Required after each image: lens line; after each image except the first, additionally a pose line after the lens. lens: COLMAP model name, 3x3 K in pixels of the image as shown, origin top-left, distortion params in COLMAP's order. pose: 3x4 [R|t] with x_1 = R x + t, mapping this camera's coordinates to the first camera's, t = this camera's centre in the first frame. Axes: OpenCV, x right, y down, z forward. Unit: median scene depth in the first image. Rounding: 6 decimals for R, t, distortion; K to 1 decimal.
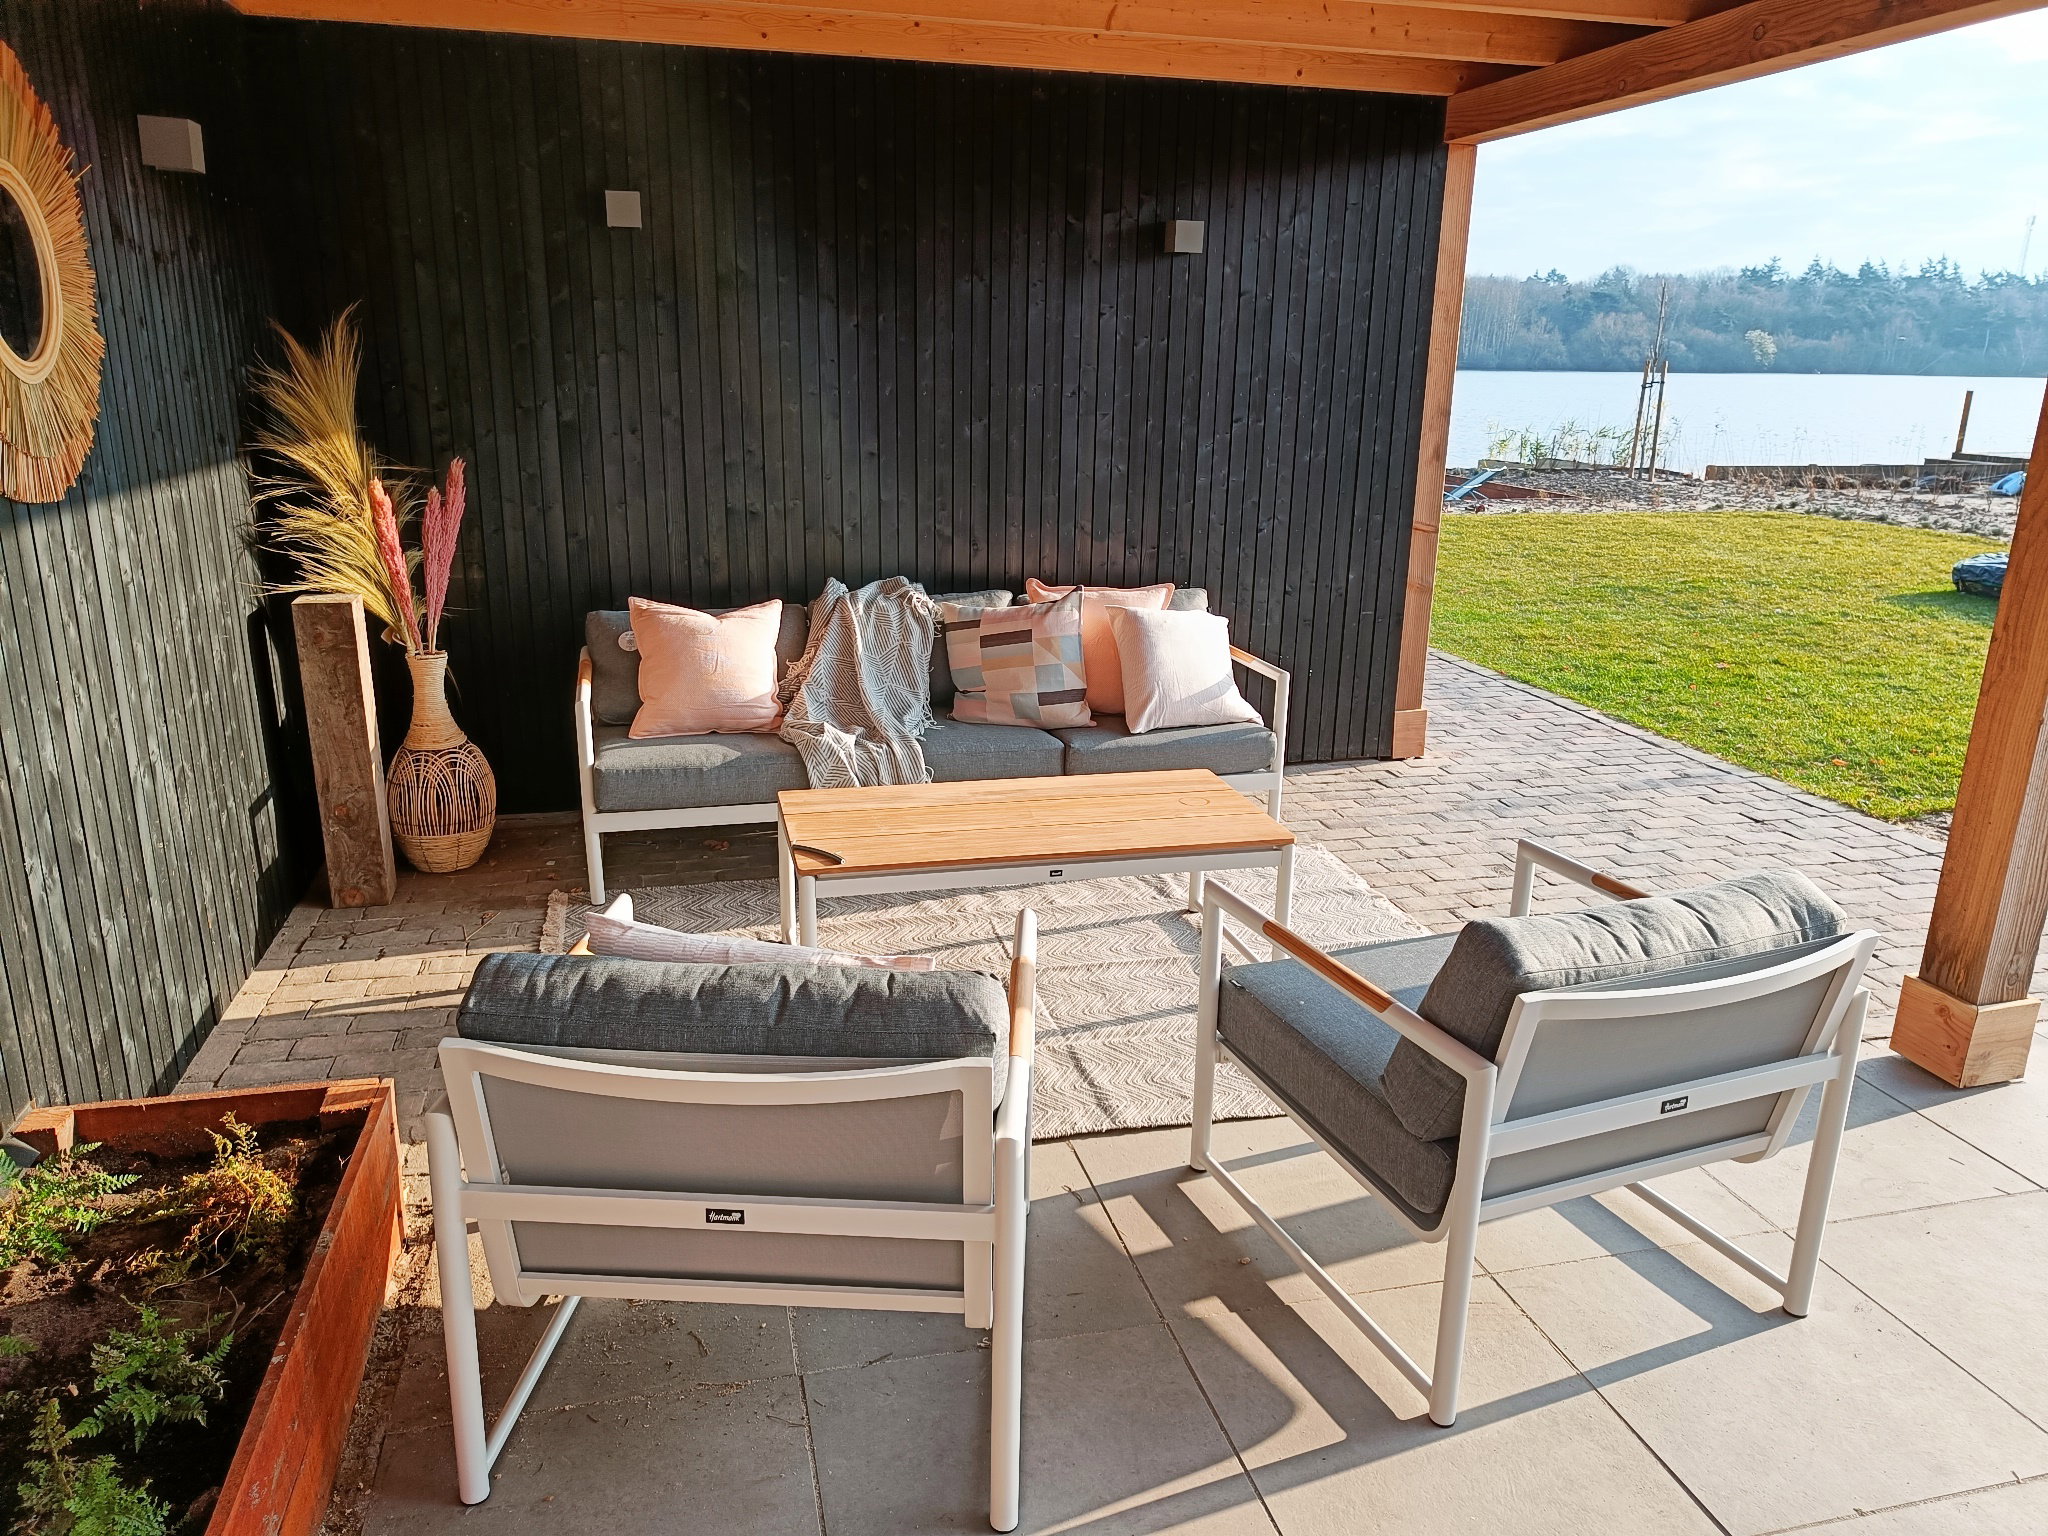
lens RADIAL K [[1433.7, 0, 1024.0], [0, 1433.7, 768.0], [0, 0, 1]] dist [0.042719, -0.000059]
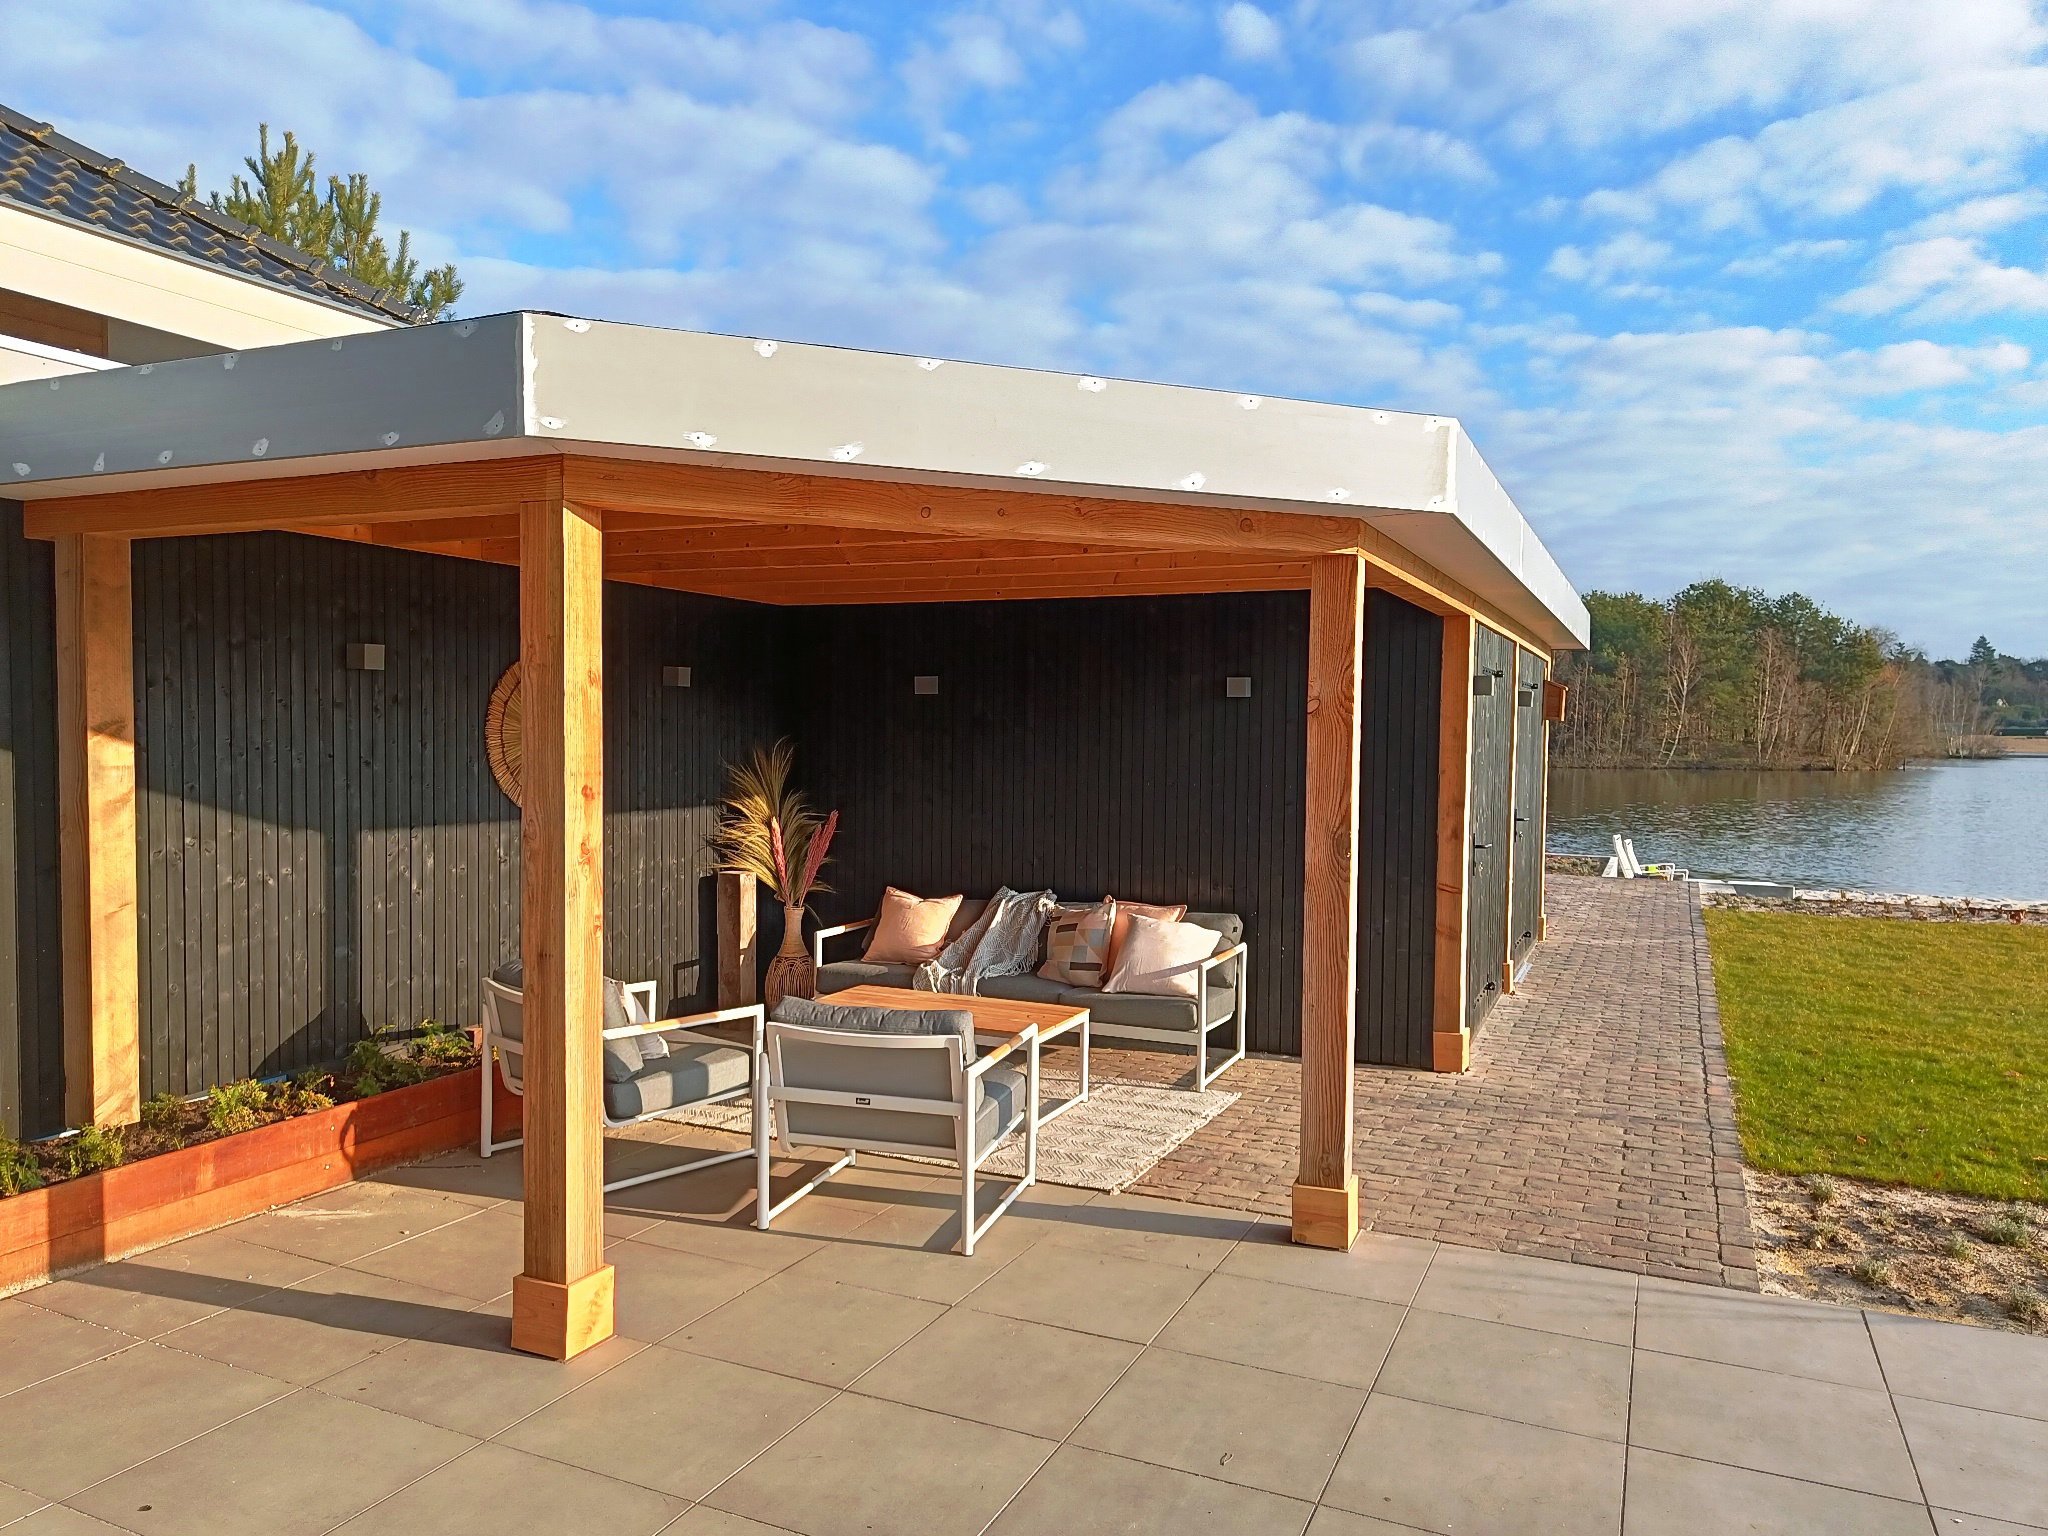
lens RADIAL K [[1433.7, 0, 1024.0], [0, 1433.7, 768.0], [0, 0, 1]] dist [0.042719, -0.000059]
pose [[0.784203, 0.011171, -0.620404, 0.926105], [-0.174135, 0.963621, -0.202759, 0.070061], [0.595569, 0.267039, 0.757620, -0.291936]]
